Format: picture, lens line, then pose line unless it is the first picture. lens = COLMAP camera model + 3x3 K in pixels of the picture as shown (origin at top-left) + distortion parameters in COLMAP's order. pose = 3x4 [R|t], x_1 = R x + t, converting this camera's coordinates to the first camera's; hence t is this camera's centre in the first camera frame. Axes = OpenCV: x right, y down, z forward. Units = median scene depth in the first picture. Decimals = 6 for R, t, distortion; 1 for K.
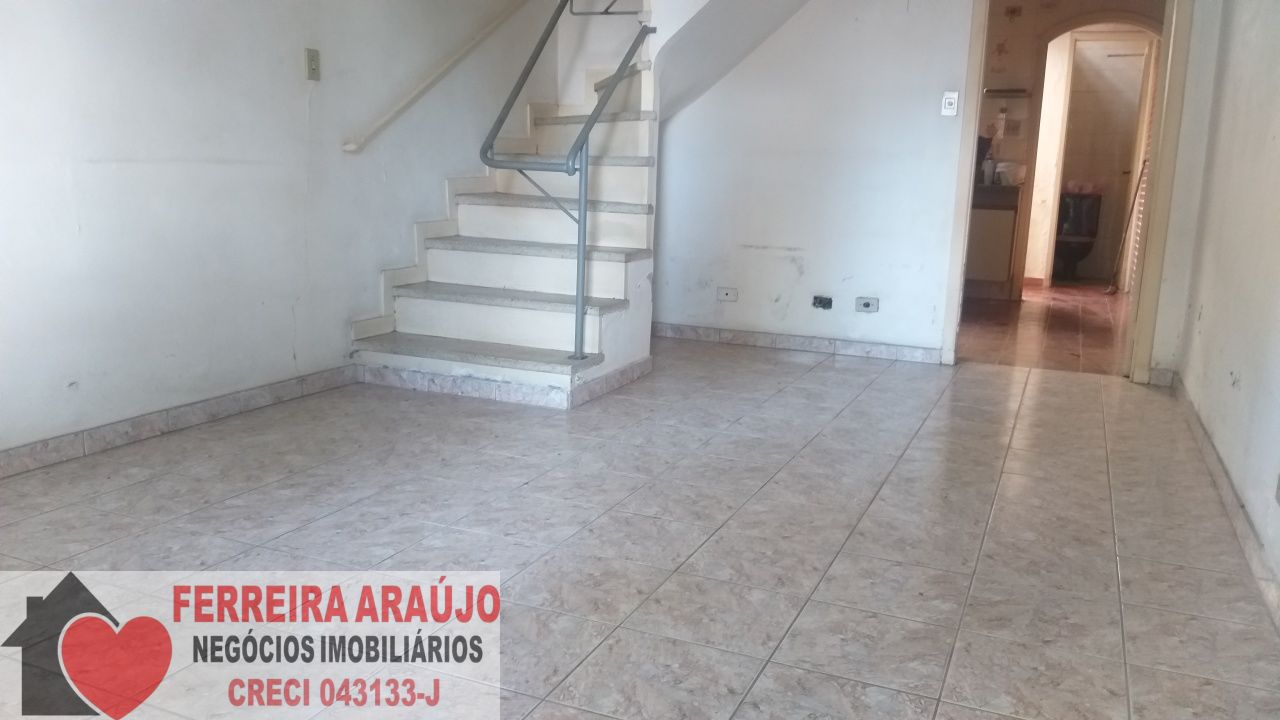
lens RADIAL K [[1002.4, 0, 626.7], [0, 1002.4, 358.4], [0, 0, 1]] dist [0.071189, -0.146558]
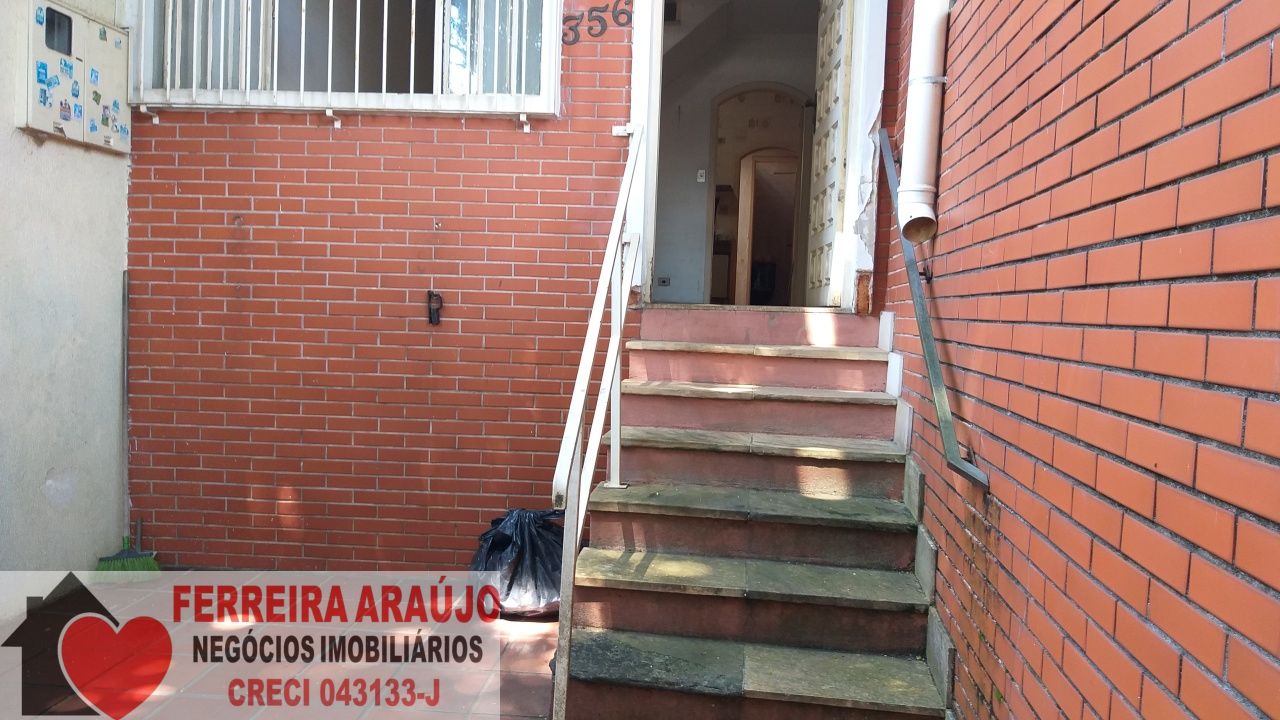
lens RADIAL K [[1002.4, 0, 641.4], [0, 1002.4, 361.0], [0, 0, 1]] dist [0.071189, -0.146558]
pose [[0.954820, -0.009518, 0.297034, -0.367822], [0.047873, 0.991360, -0.122120, 0.332584], [-0.293305, 0.130822, 0.947026, -0.745109]]
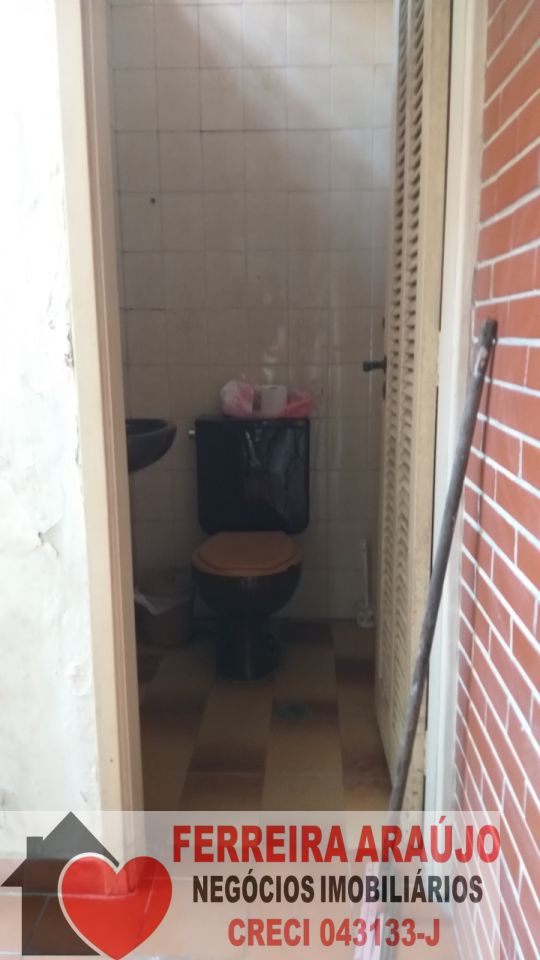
lens RADIAL K [[751.8, 0, 263.4], [0, 751.8, 482.8], [0, 0, 1]] dist [0.071189, -0.146558]
pose [[0.936694, -0.106965, 0.333410, 0.740781], [0.103145, 0.994238, 0.029192, -0.304359], [-0.334611, 0.007046, 0.942330, 1.537716]]
